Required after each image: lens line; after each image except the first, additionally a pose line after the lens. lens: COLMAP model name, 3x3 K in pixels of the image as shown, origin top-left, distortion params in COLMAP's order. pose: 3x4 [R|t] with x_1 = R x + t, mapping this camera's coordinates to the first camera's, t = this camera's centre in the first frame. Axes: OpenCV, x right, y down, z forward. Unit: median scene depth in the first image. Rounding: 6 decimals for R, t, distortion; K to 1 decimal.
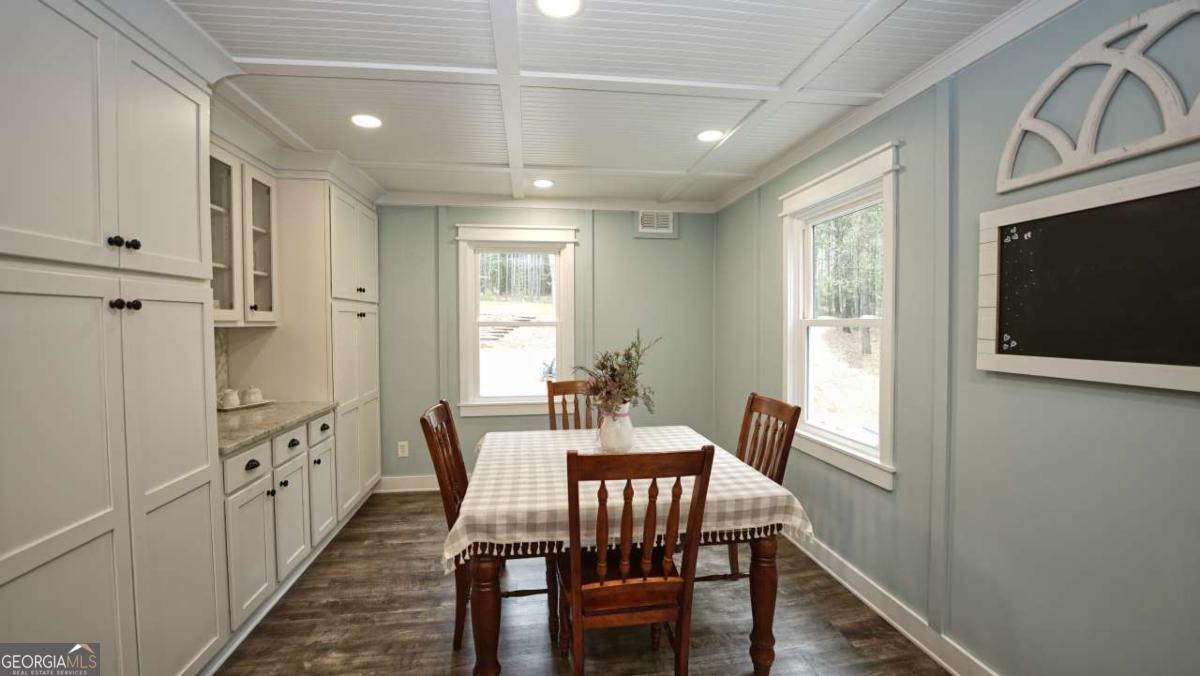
lens RADIAL K [[485.2, 0, 597.8], [0, 485.2, 336.0], [0, 0, 1]] dist [-0.024995, 0.002348]
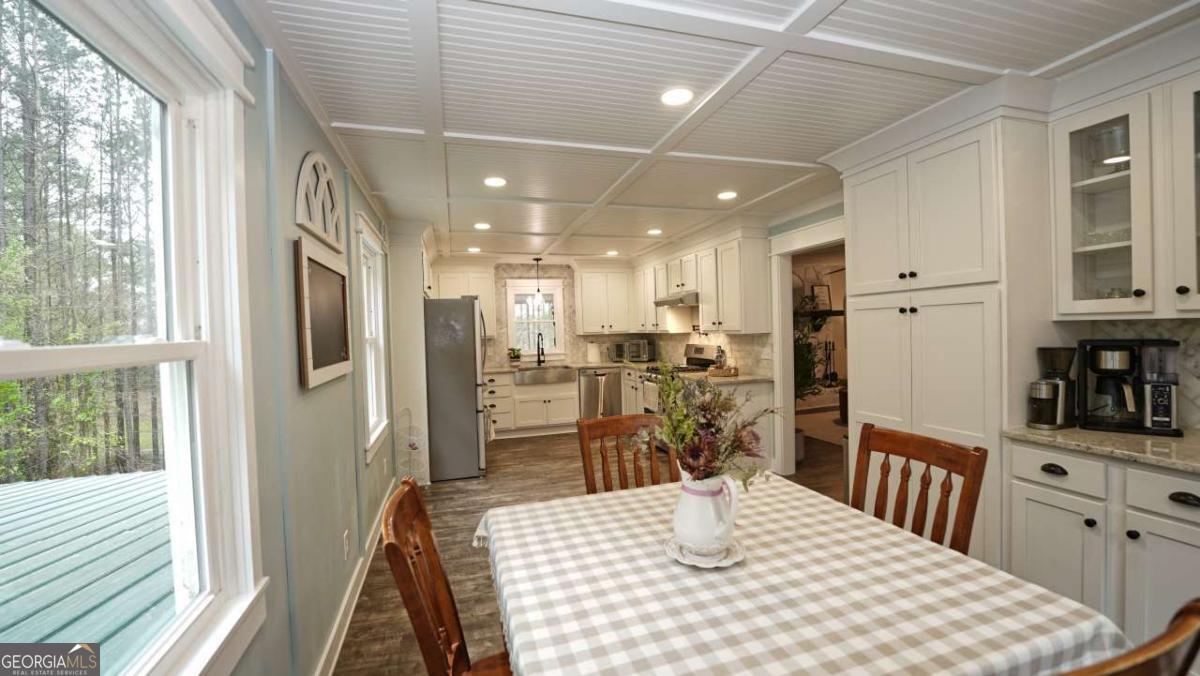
lens RADIAL K [[485.2, 0, 605.7], [0, 485.2, 335.3], [0, 0, 1]] dist [-0.024995, 0.002348]
pose [[-0.985676, 0.038403, -0.164219, 0.216845], [0.031353, 0.998481, 0.045308, -0.047043], [0.165710, 0.039511, -0.985383, 1.360906]]
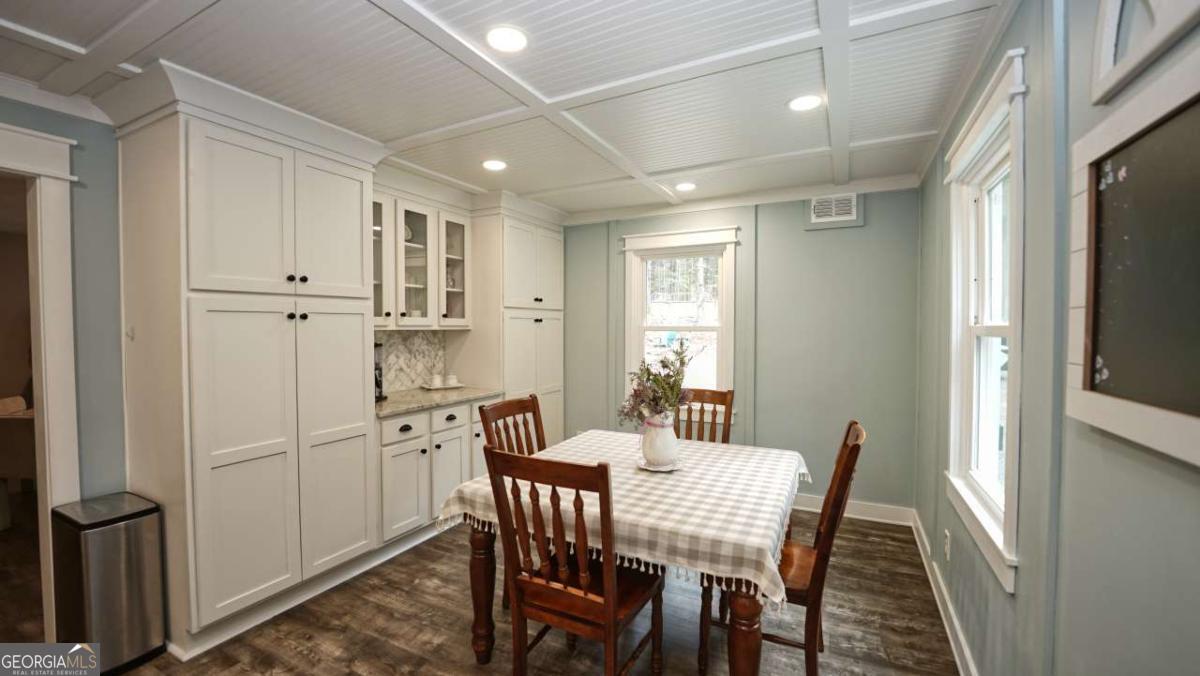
lens RADIAL K [[485.2, 0, 601.3], [0, 485.2, 334.8], [0, 0, 1]] dist [-0.024995, 0.002348]
pose [[0.814639, 0.014371, -0.579790, 0.436549], [-0.019724, 0.999801, -0.002931, -0.009166], [0.579633, 0.013823, 0.814760, 0.134976]]
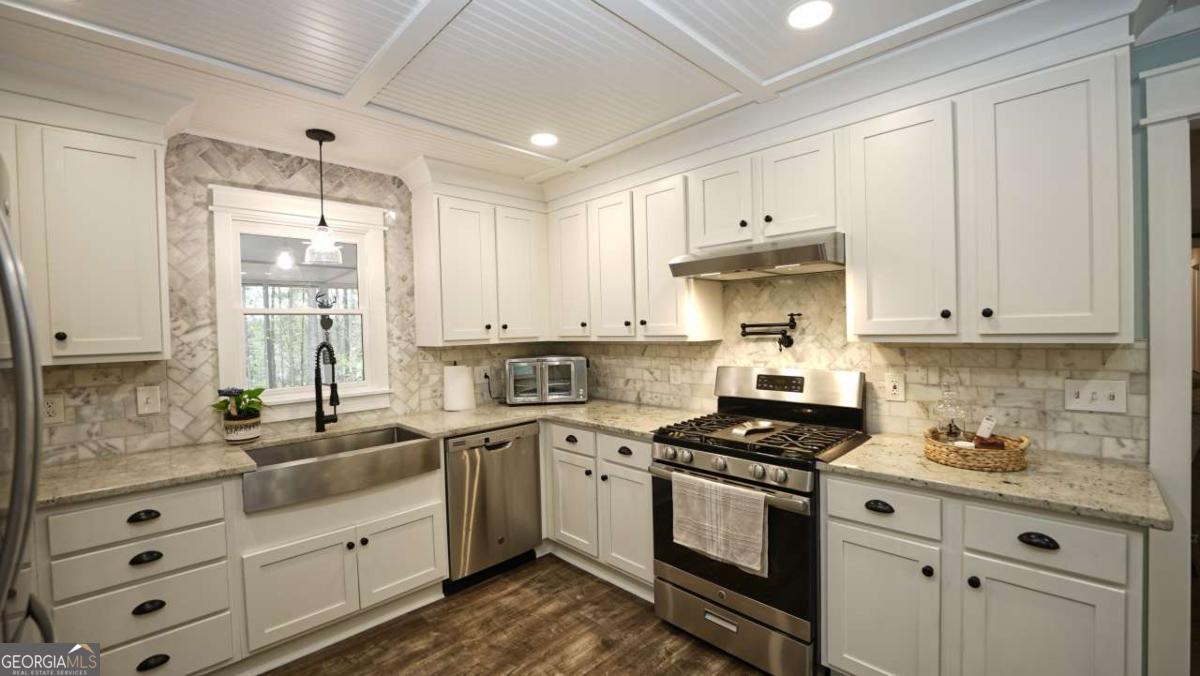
lens RADIAL K [[485.2, 0, 601.8], [0, 485.2, 336.7], [0, 0, 1]] dist [-0.024995, 0.002348]
pose [[-0.801764, 0.035988, -0.596557, 0.263013], [0.012347, 0.998970, 0.043670, 0.000910], [0.597514, 0.027647, -0.801382, -0.174452]]
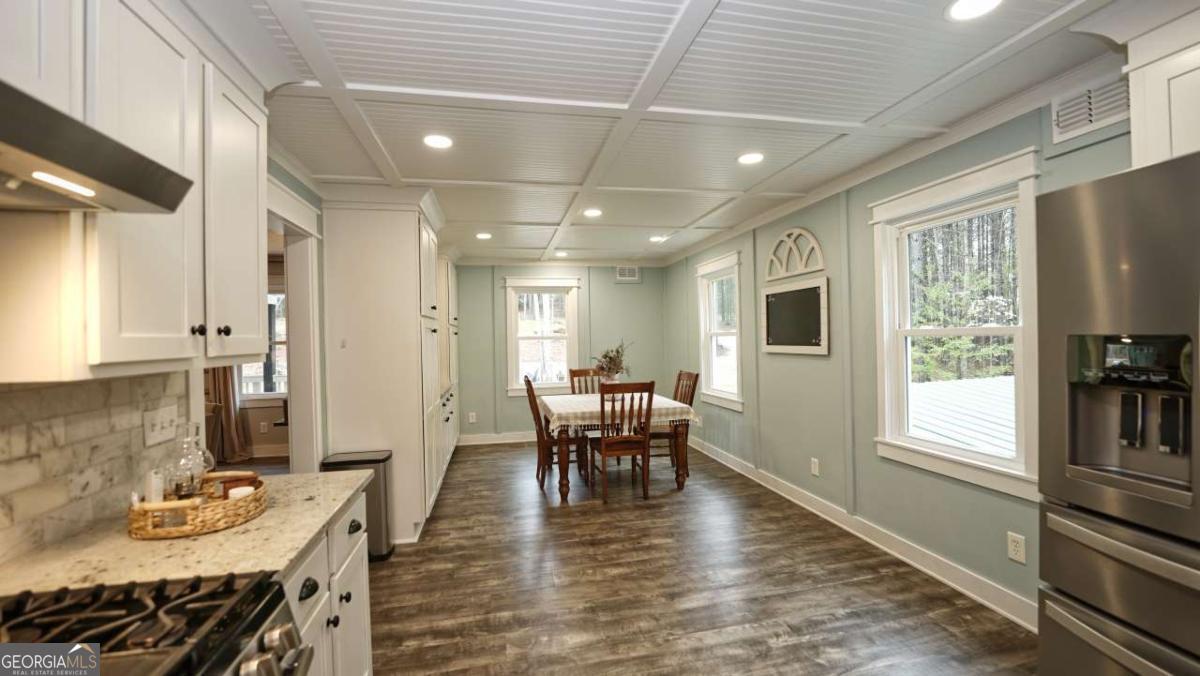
lens RADIAL K [[485.2, 0, 602.0], [0, 485.2, 338.1], [0, 0, 1]] dist [-0.024995, 0.002348]
pose [[0.997138, -0.015179, 0.074067, -0.136123], [0.017116, 0.999526, -0.025591, 0.031600], [-0.073643, 0.026785, 0.996925, -0.927018]]
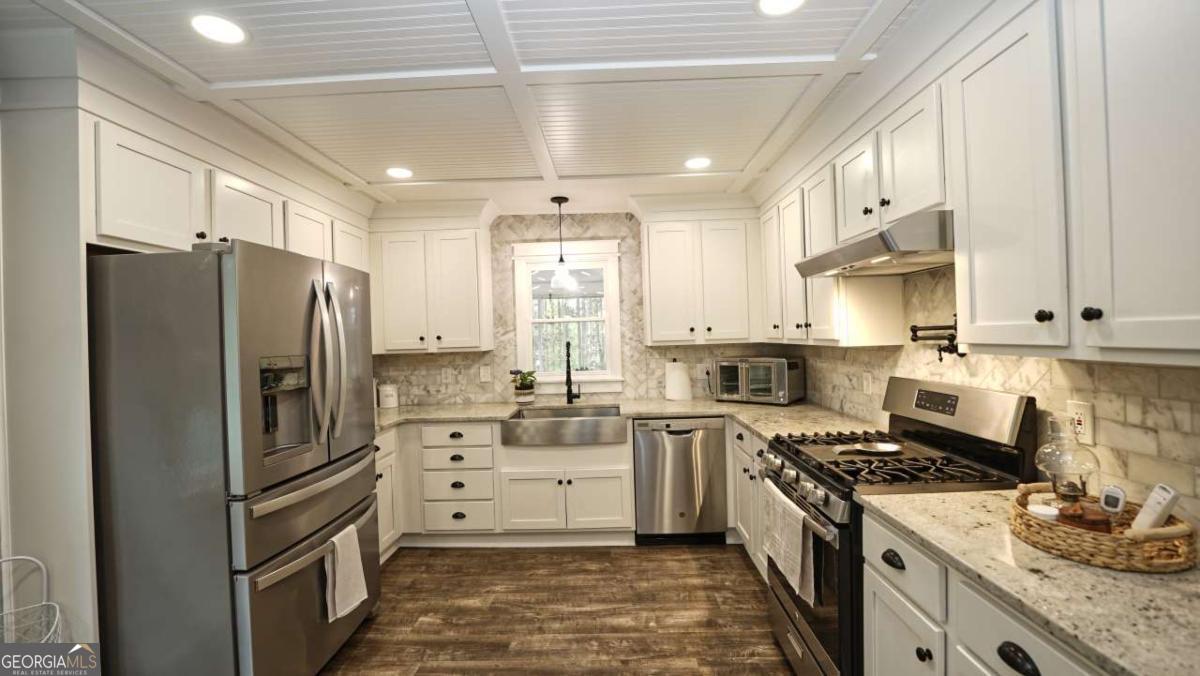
lens RADIAL K [[485.2, 0, 602.9], [0, 485.2, 337.6], [0, 0, 1]] dist [-0.024995, 0.002348]
pose [[-0.986783, 0.033340, 0.158583, -0.172973], [0.038923, 0.998722, 0.032230, -0.005557], [-0.157305, 0.037977, -0.986820, 0.077163]]
